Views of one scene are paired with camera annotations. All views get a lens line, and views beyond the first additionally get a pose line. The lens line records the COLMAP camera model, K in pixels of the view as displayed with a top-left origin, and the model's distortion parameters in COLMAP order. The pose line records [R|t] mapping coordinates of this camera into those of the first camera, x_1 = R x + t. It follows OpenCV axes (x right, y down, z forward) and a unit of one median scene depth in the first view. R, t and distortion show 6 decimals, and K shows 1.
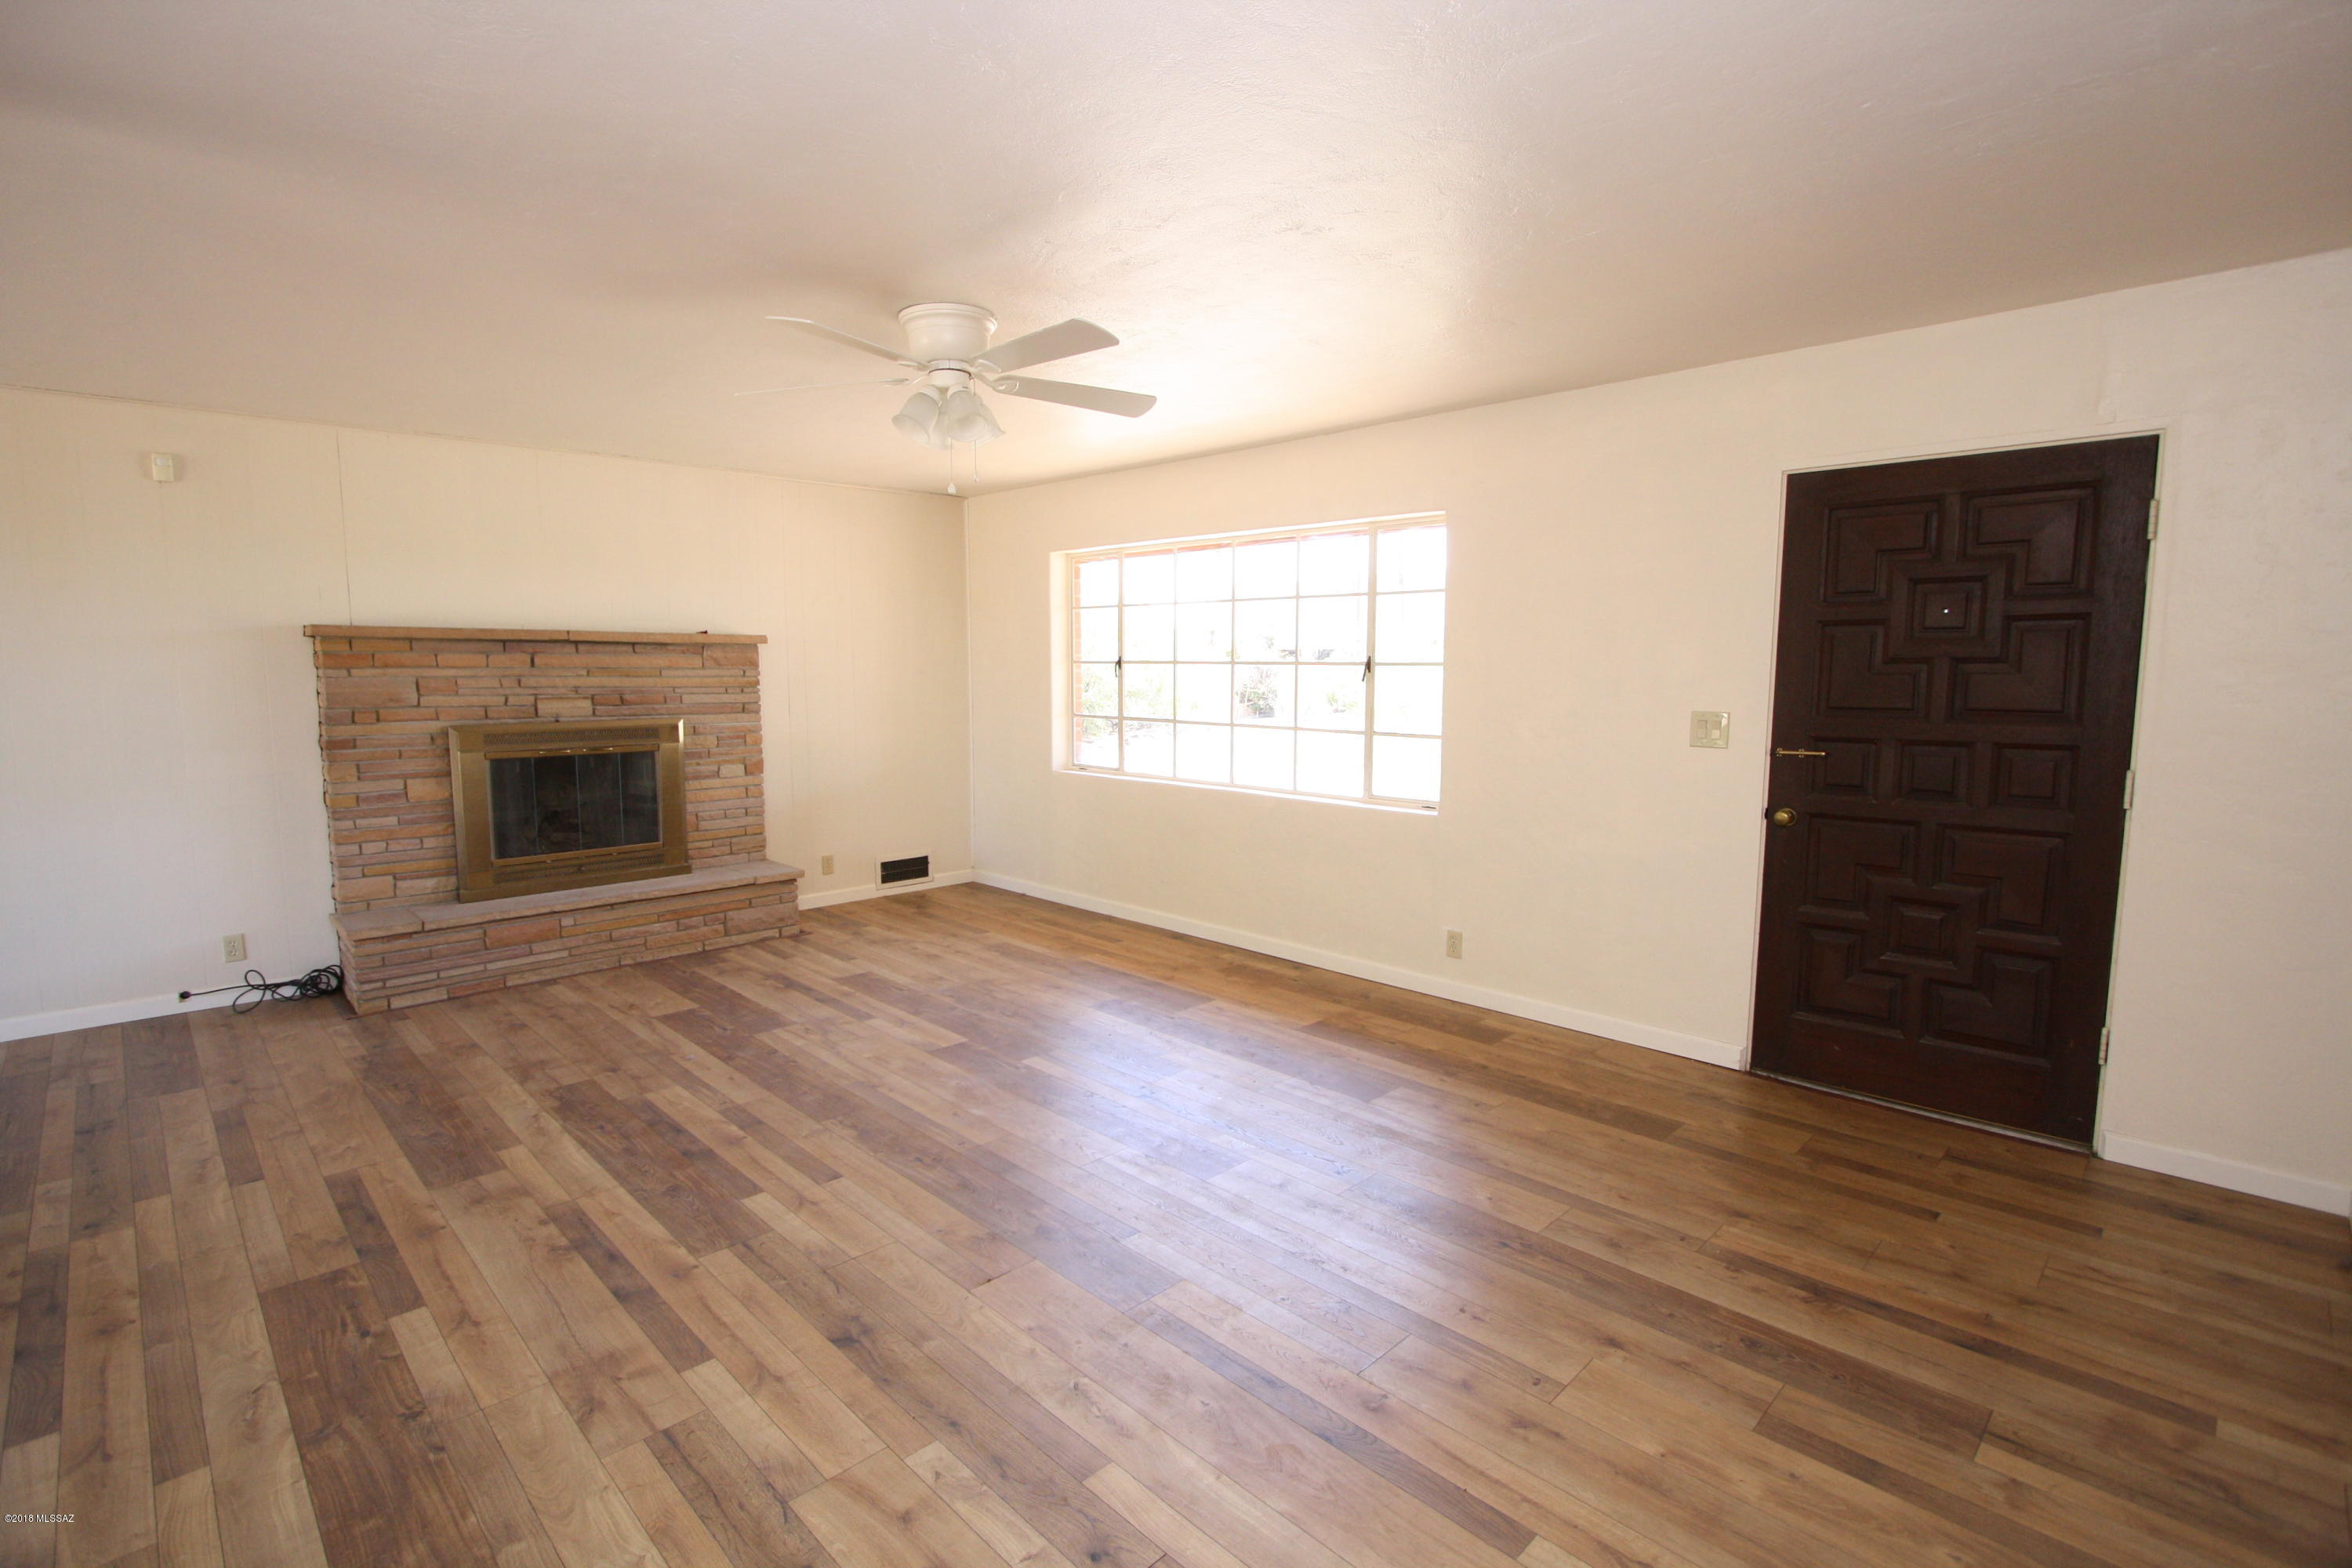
lens RADIAL K [[1088.7, 0, 1152.9], [0, 1088.7, 781.1], [0, 0, 1]] dist [-0.022221, 0.005425]
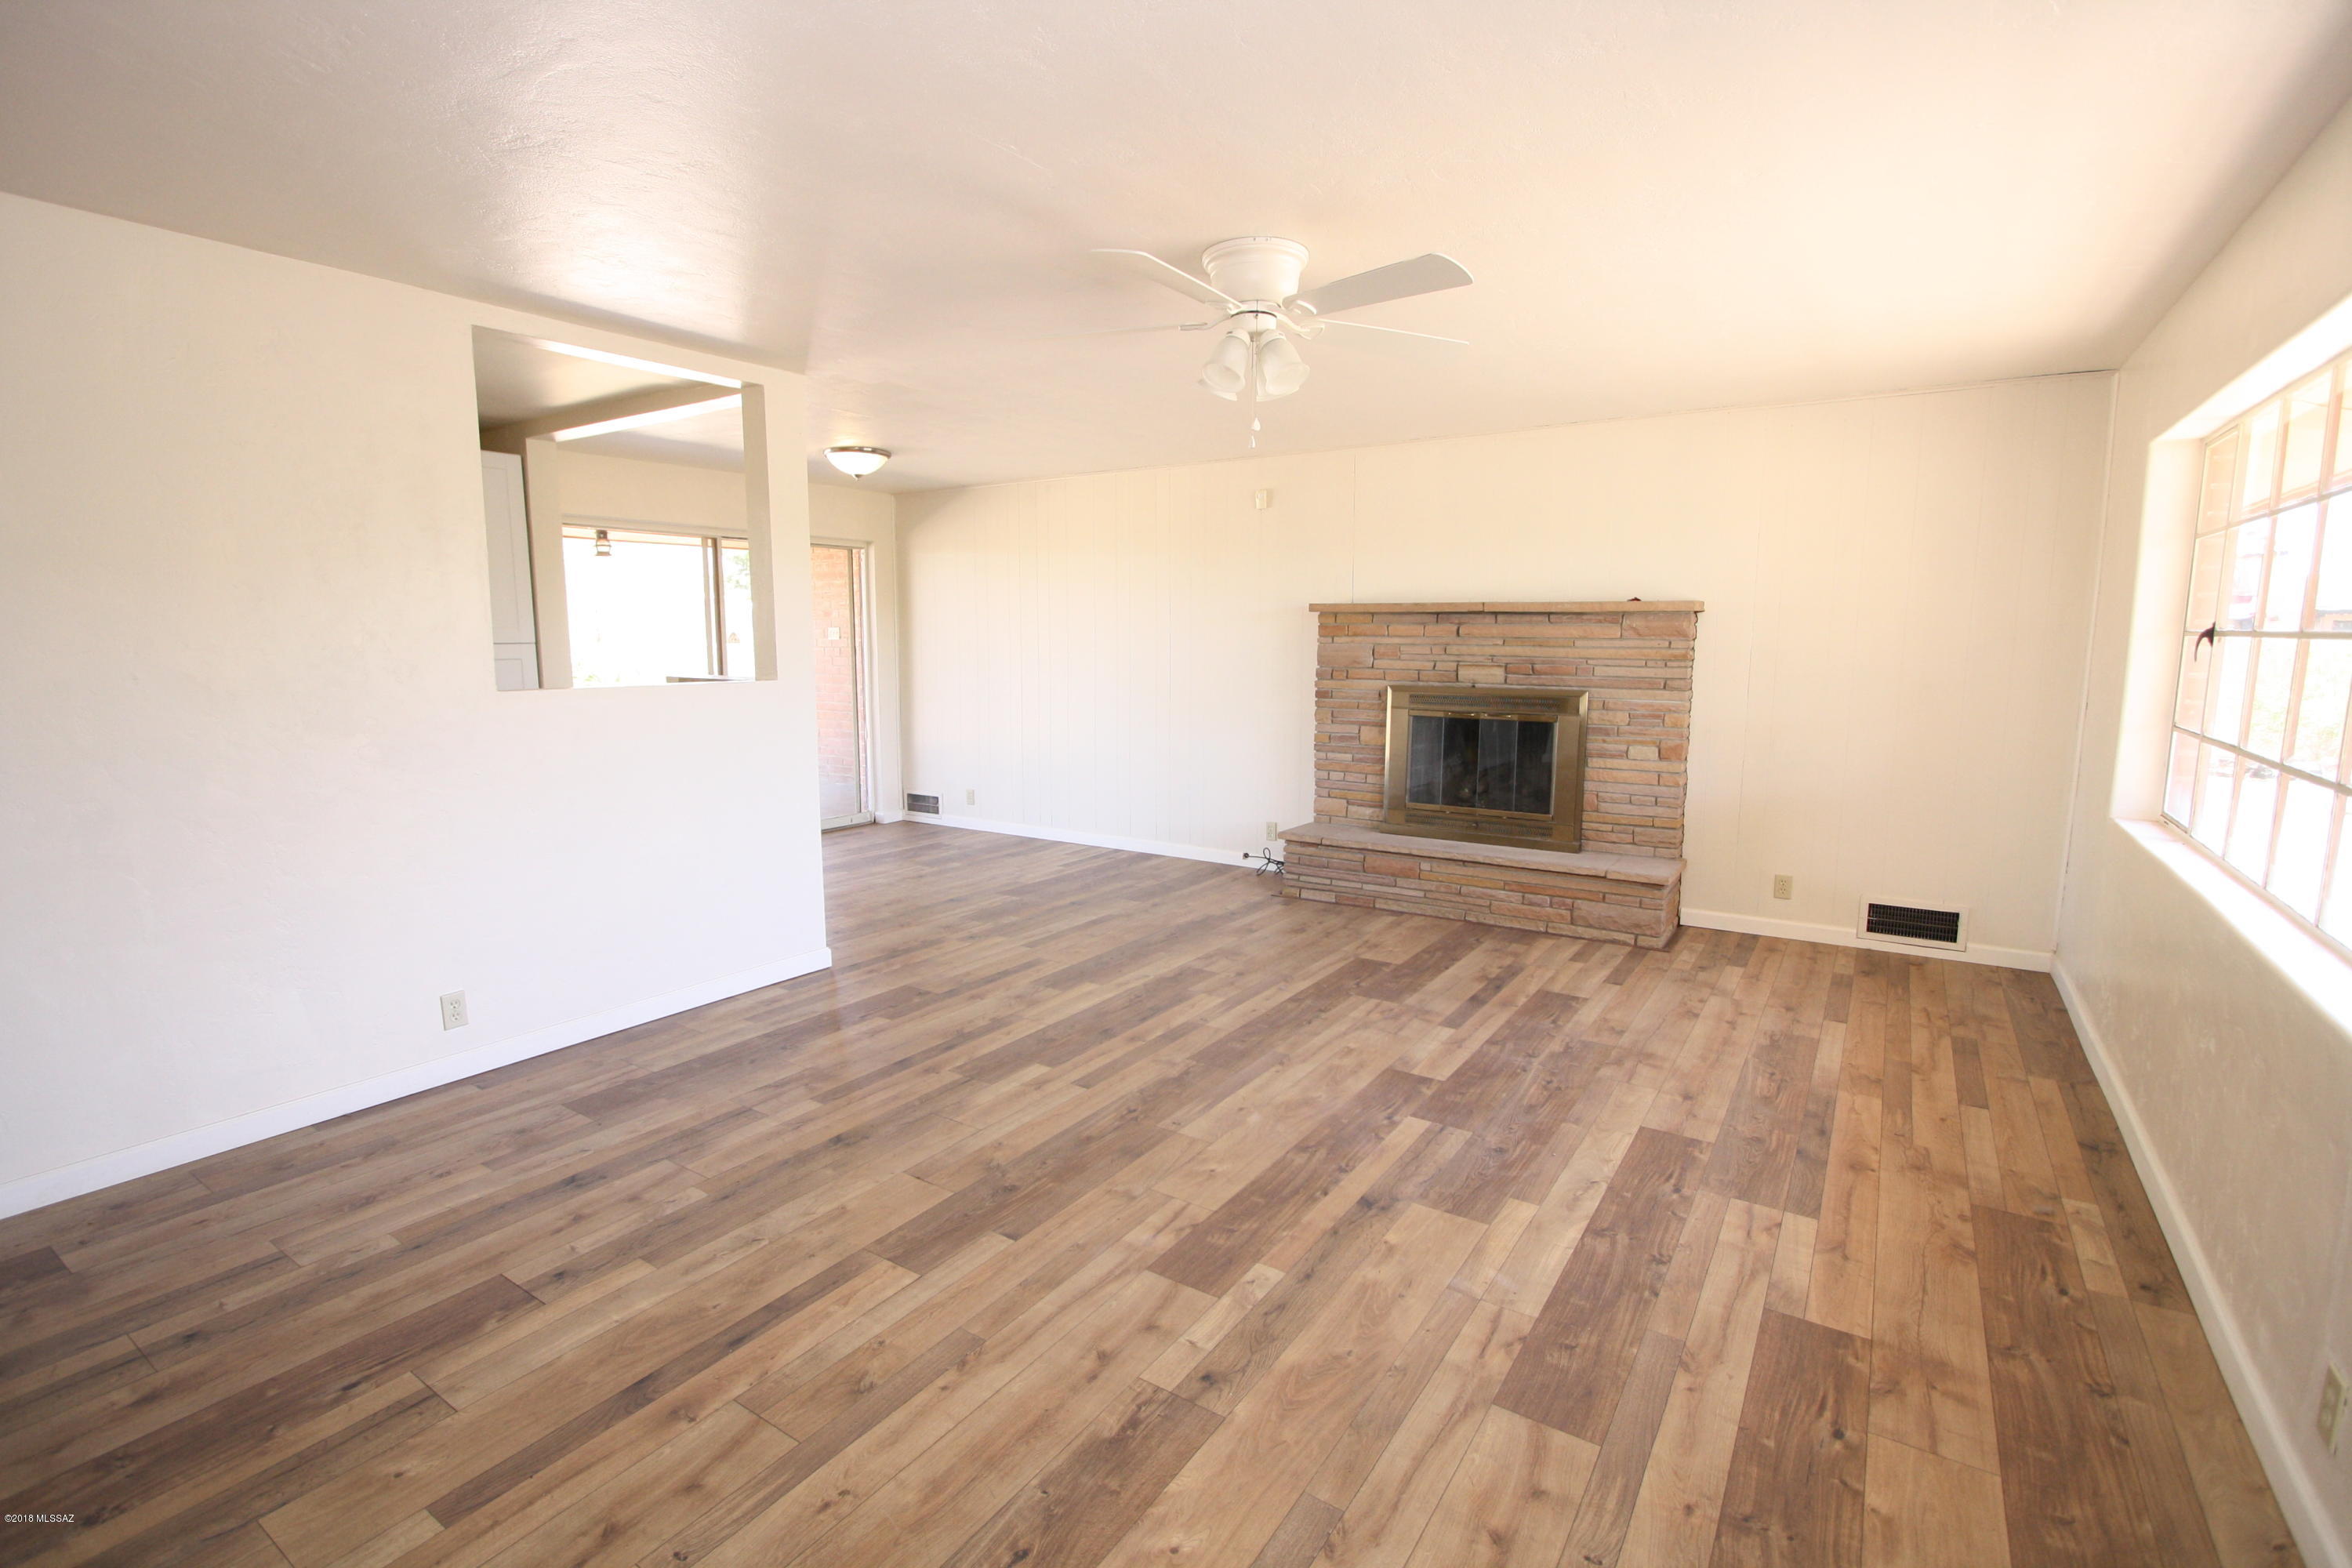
lens RADIAL K [[1088.7, 0, 1154.1], [0, 1088.7, 785.9], [0, 0, 1]] dist [-0.022221, 0.005425]
pose [[0.203234, 0.134183, -0.969892, 0.492992], [-0.104246, 0.987900, 0.114830, -0.052887], [0.973565, 0.077770, 0.214763, 0.502141]]
